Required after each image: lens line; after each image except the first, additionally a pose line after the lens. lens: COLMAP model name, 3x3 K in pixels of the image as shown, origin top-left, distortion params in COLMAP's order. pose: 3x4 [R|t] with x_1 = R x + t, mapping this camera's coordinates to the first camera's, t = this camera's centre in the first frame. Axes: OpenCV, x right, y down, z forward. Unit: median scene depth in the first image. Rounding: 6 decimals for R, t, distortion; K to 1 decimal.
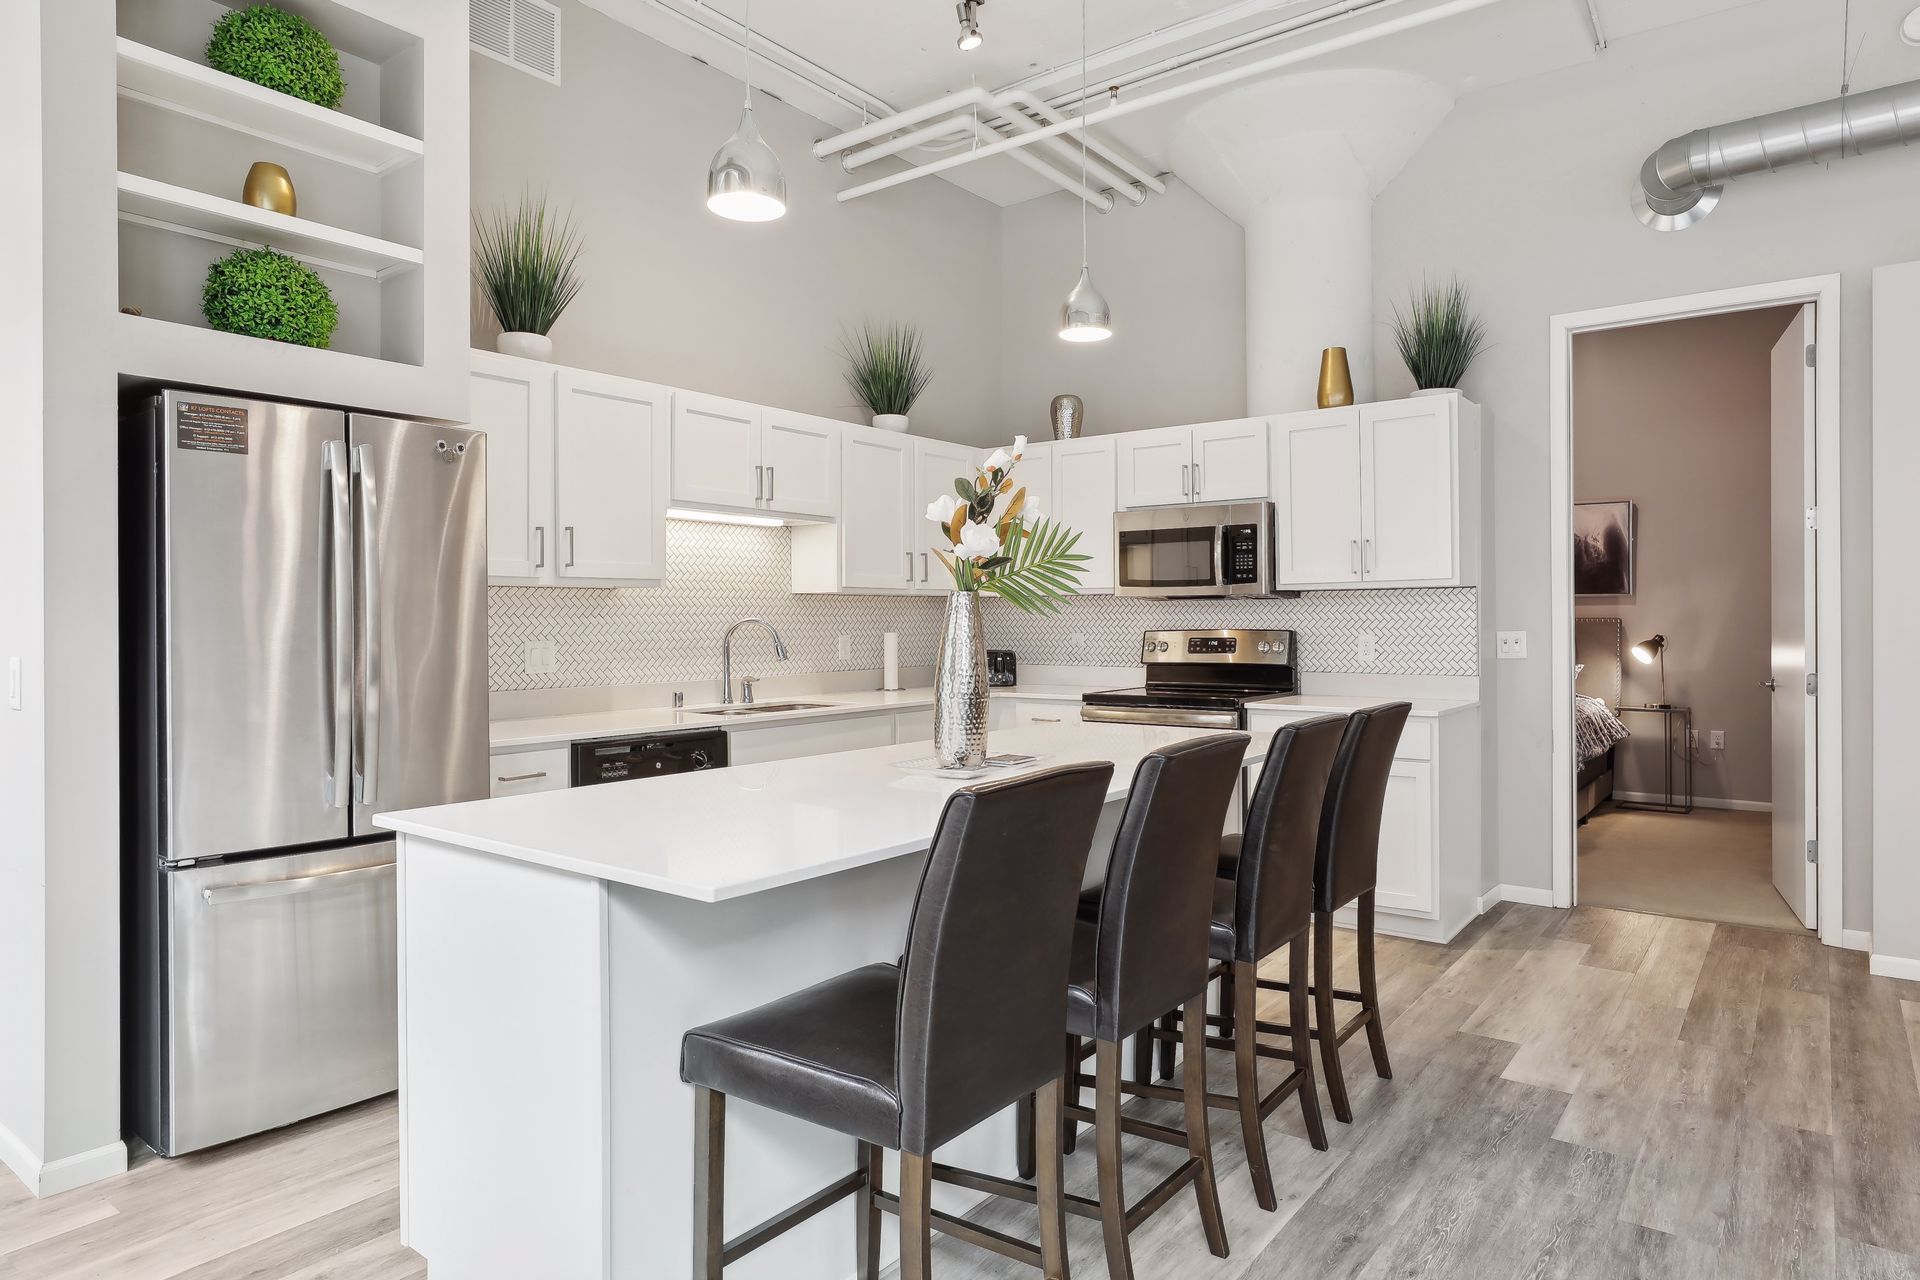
lens RADIAL K [[1118.2, 0, 961.7], [0, 1118.2, 625.5], [0, 0, 1]] dist [-0.030094, 0.017403]
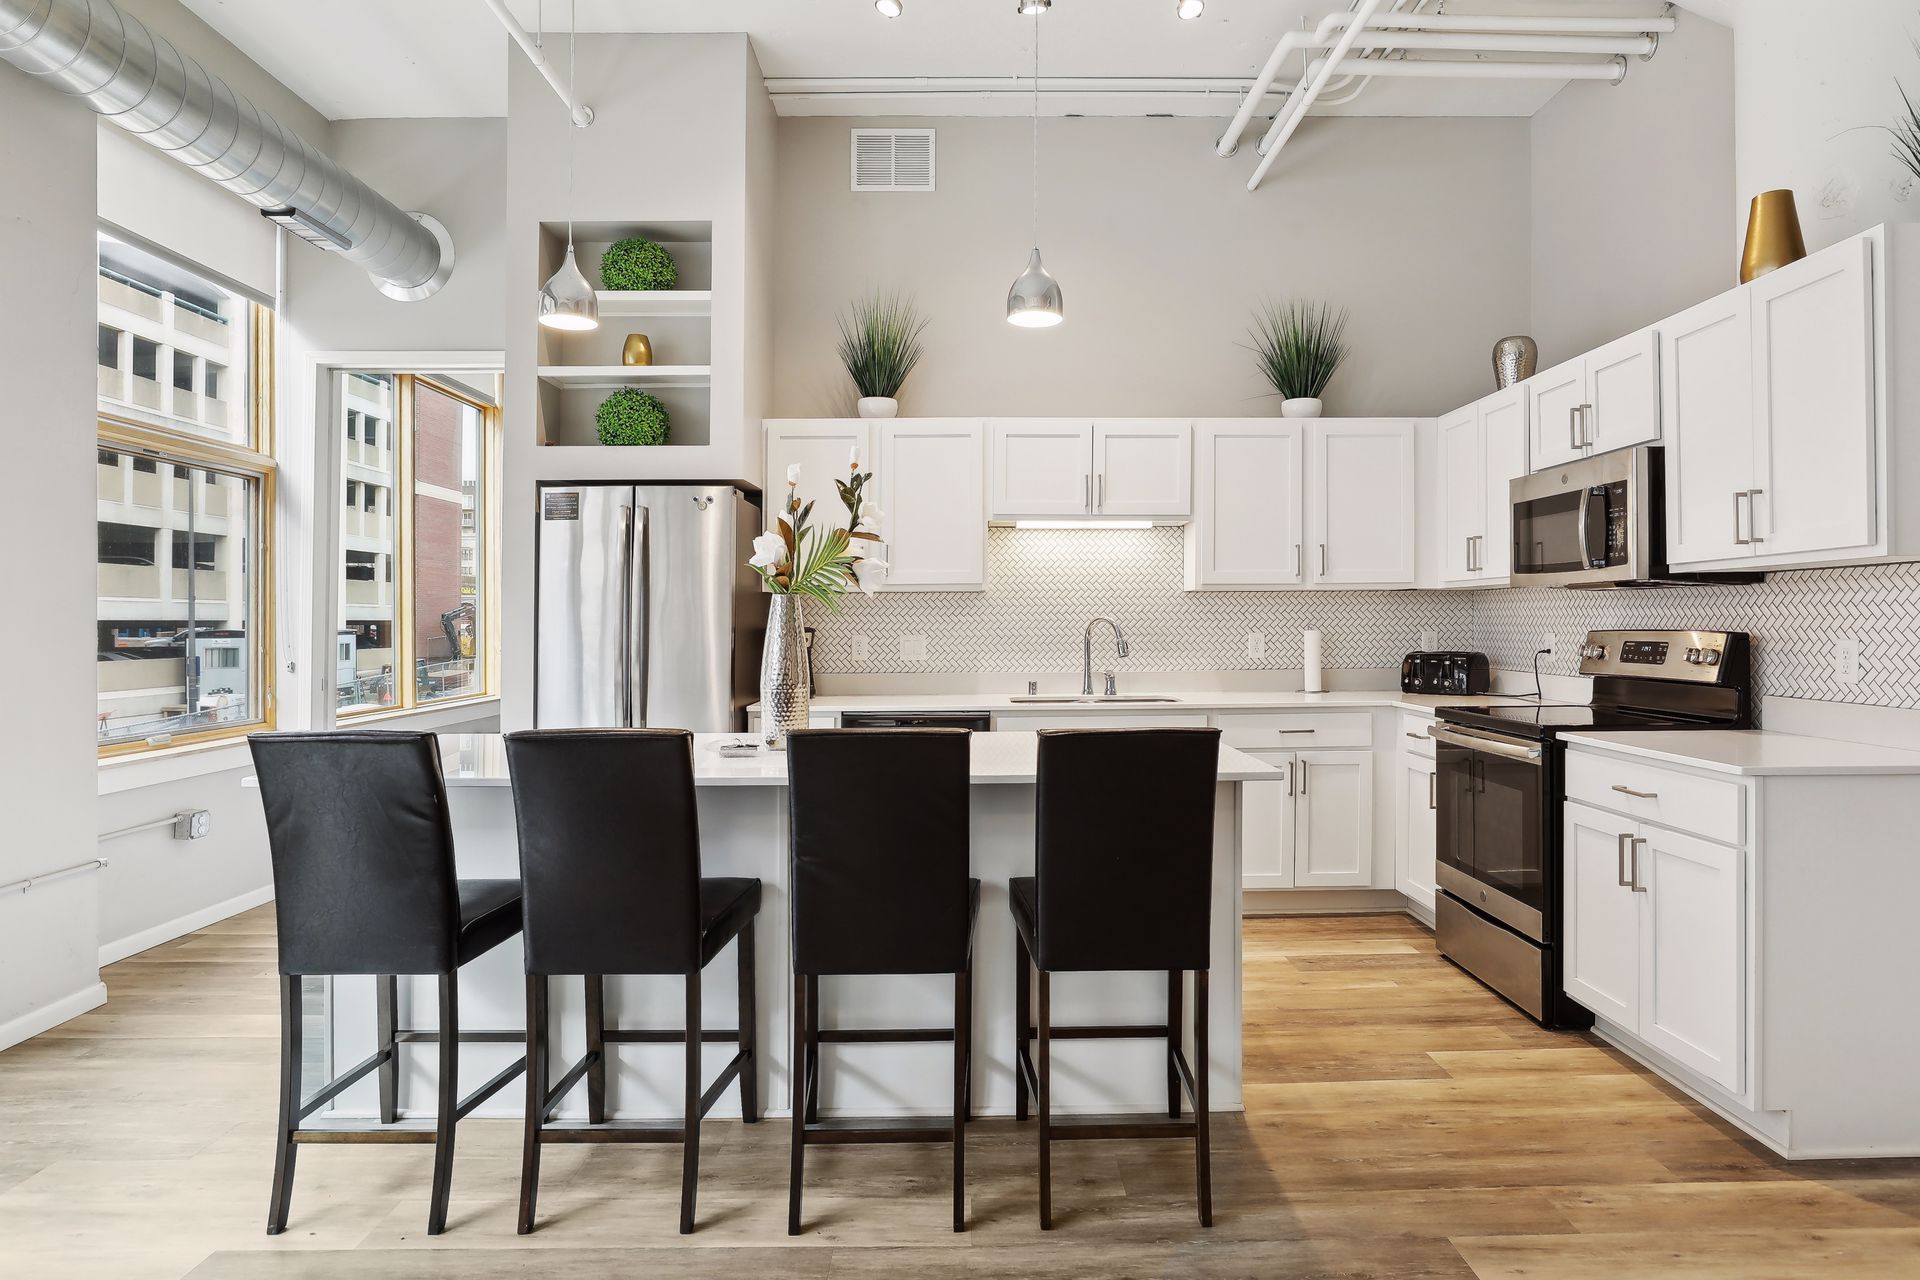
lens RADIAL K [[1059.8, 0, 976.4], [0, 1059.8, 611.5], [0, 0, 1]] dist [-0.024630, 0.010232]
pose [[0.621012, -0.006136, -0.783777, 0.643201], [0.000996, 0.999975, -0.007040, -0.004874], [0.783800, 0.003591, 0.621003, 0.324185]]
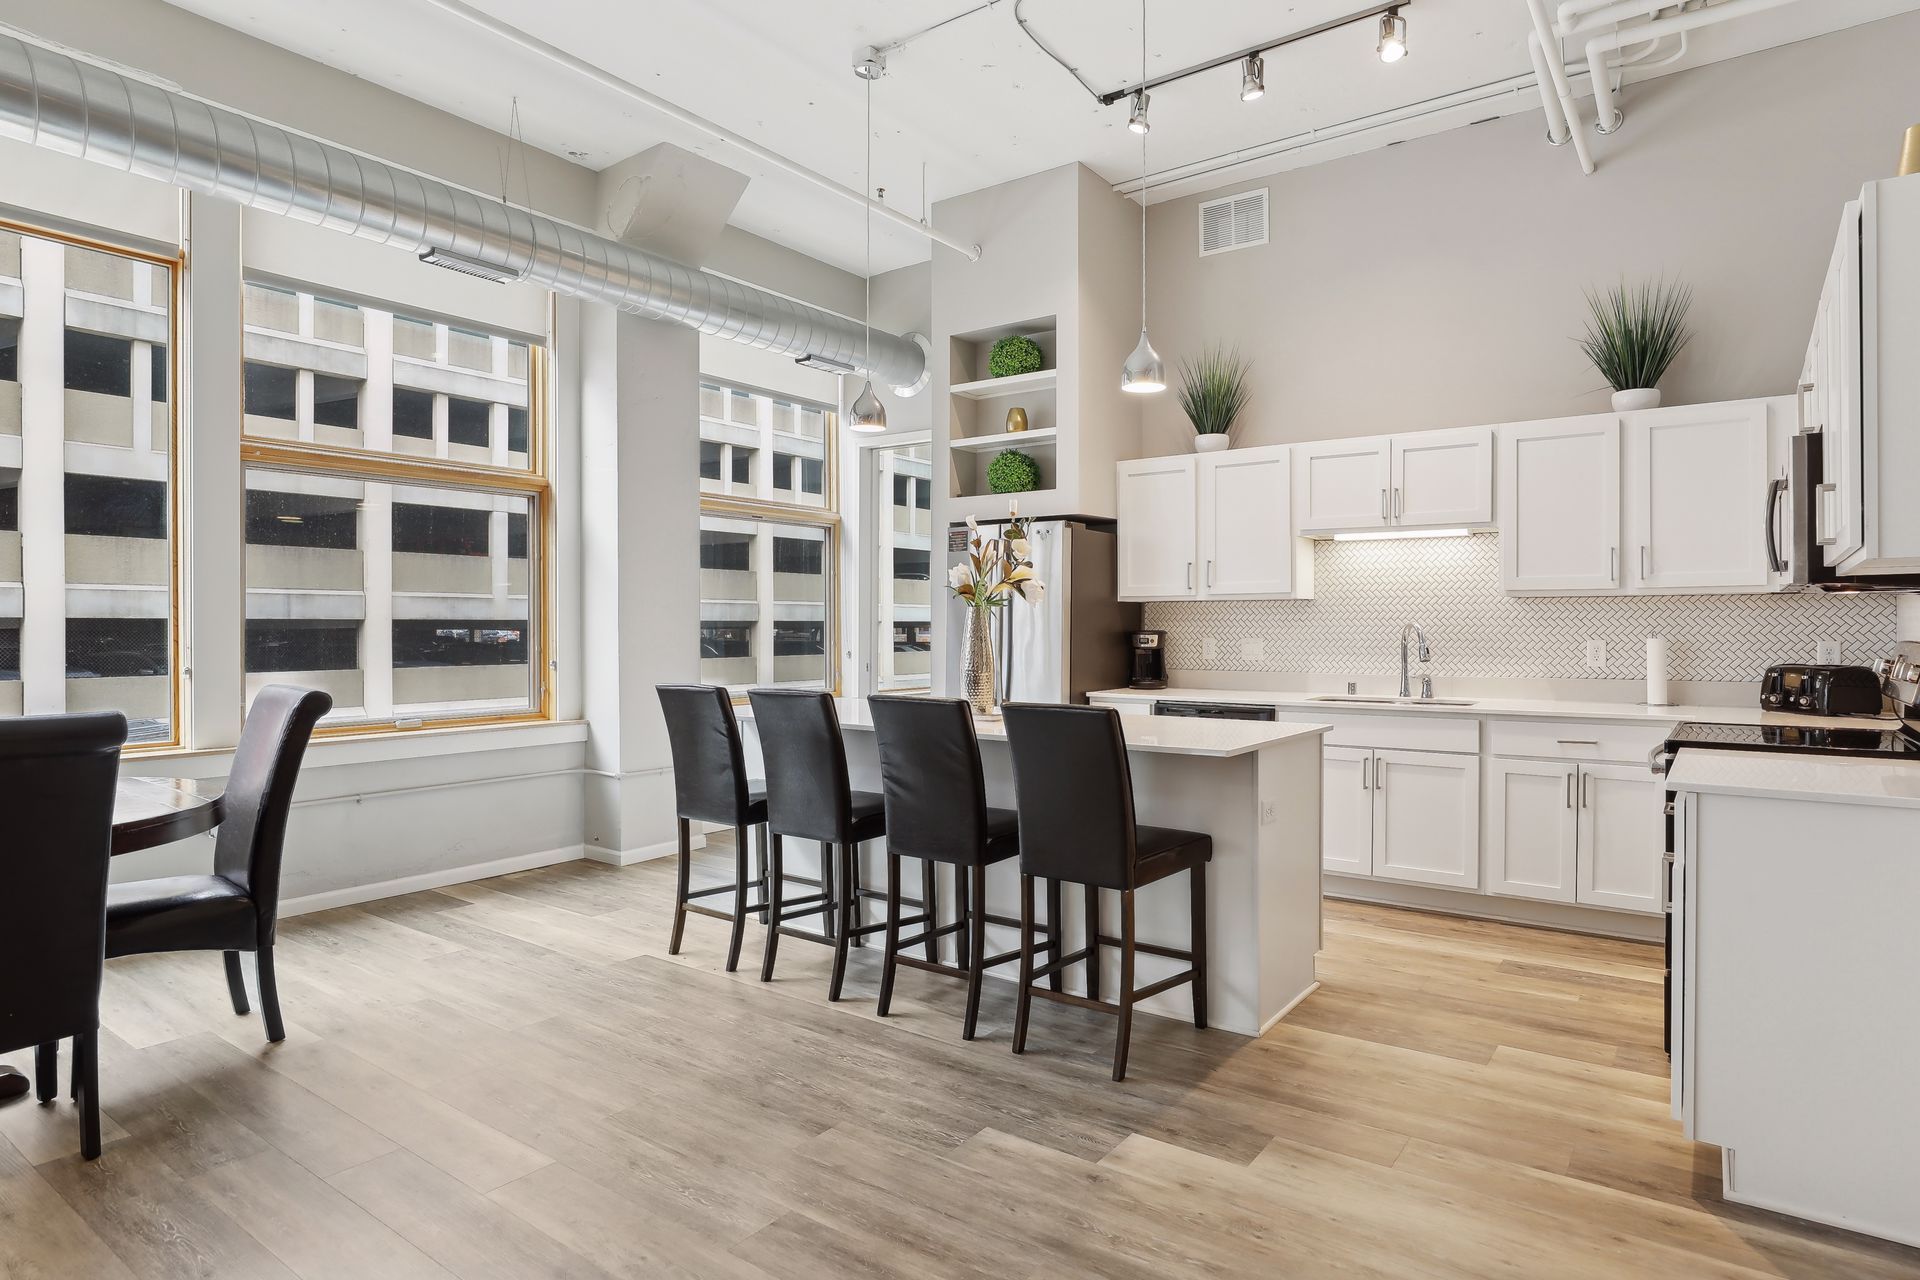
lens RADIAL K [[1034.4, 0, 999.4], [0, 1034.4, 628.8], [0, 0, 1]] dist [-0.020648, 0.003586]
pose [[0.050857, 0.007520, -0.998678, 0.990364], [-0.002394, 0.999970, 0.007408, -0.007881], [0.998703, 0.002014, 0.050874, 0.636552]]
